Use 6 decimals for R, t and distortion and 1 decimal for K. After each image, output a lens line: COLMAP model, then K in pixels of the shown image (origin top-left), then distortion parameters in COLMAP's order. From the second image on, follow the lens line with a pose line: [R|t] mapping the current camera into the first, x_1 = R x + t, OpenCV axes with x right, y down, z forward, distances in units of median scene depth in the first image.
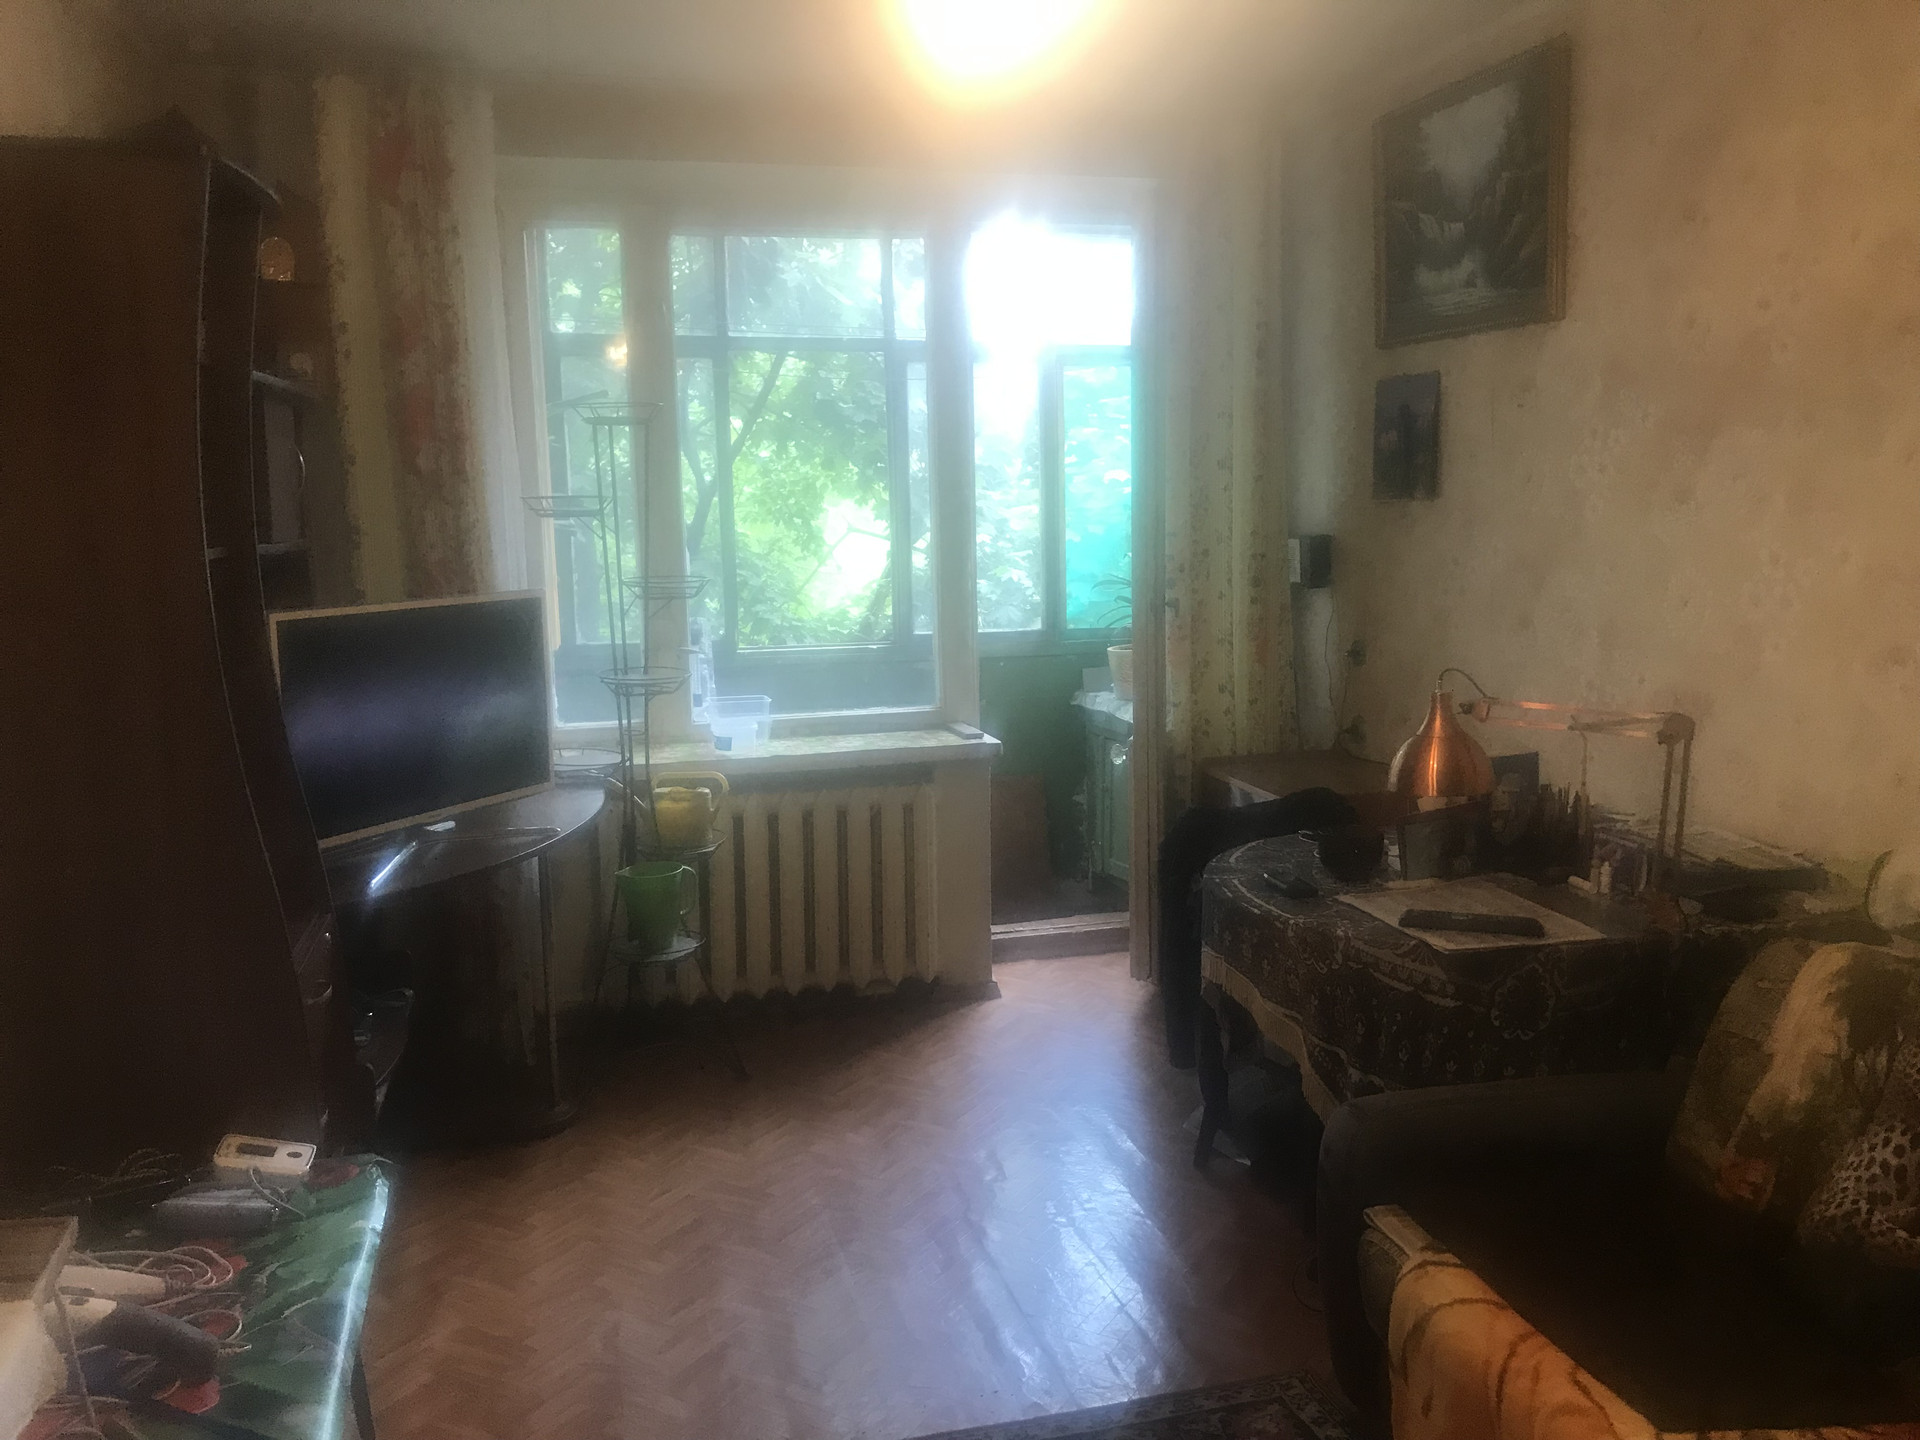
lens RADIAL K [[1574.9, 0, 960.0], [0, 1574.9, 720.0], [0, 0, 1]] dist [0.050032, -0.002554]
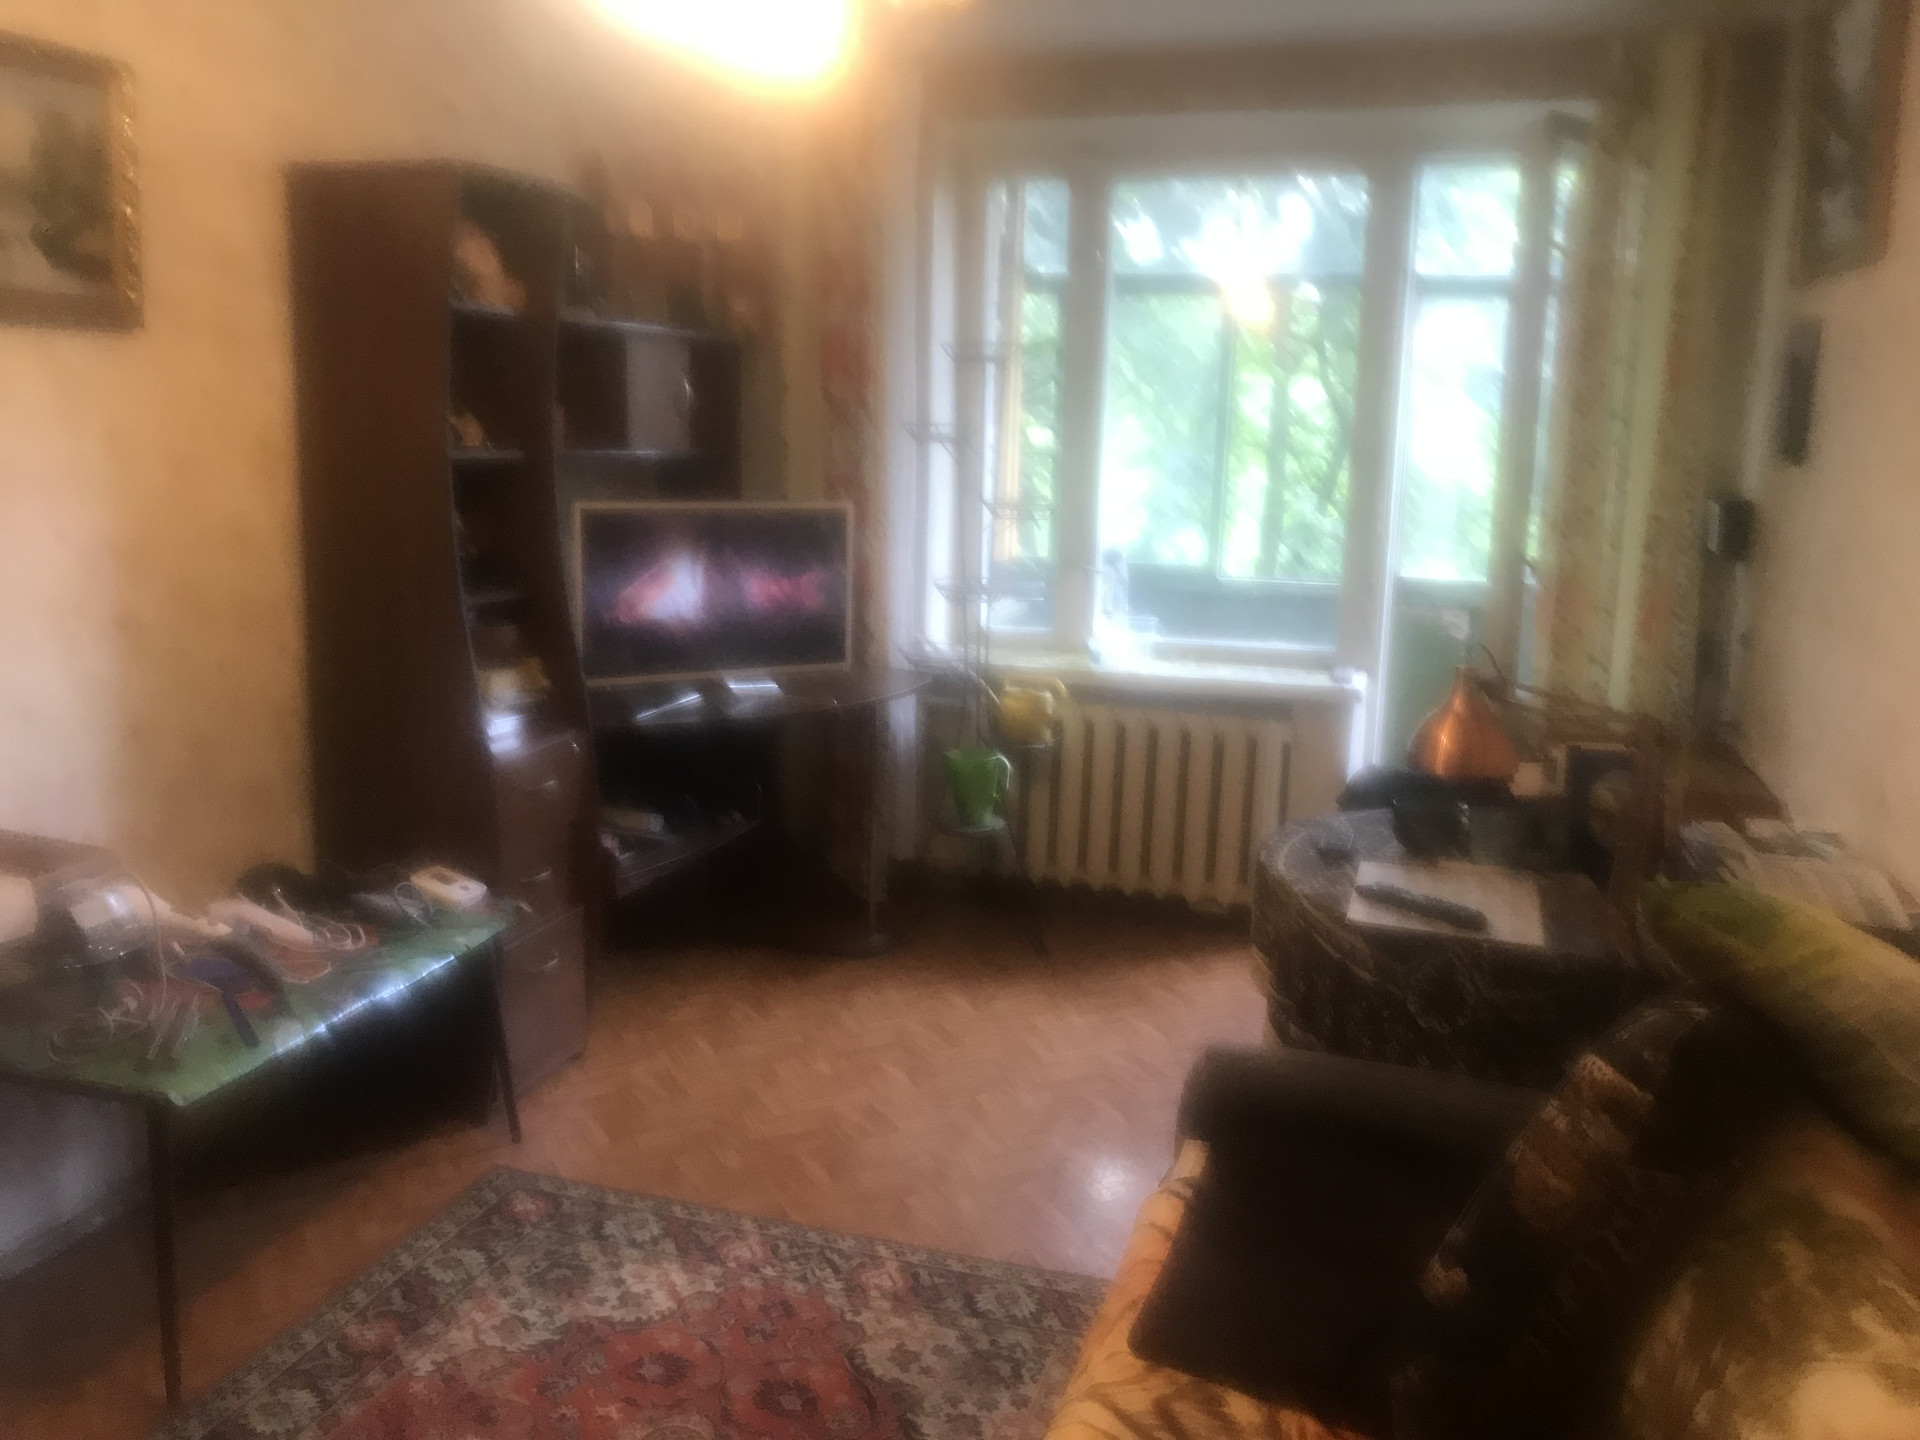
lens RADIAL K [[1574.9, 0, 960.0], [0, 1574.9, 720.0], [0, 0, 1]] dist [0.050032, -0.002554]
pose [[0.845559, 0.135608, -0.516373, 0.380544], [-0.111252, 0.990726, 0.078006, -0.018494], [0.522162, -0.008511, 0.852804, 0.021853]]
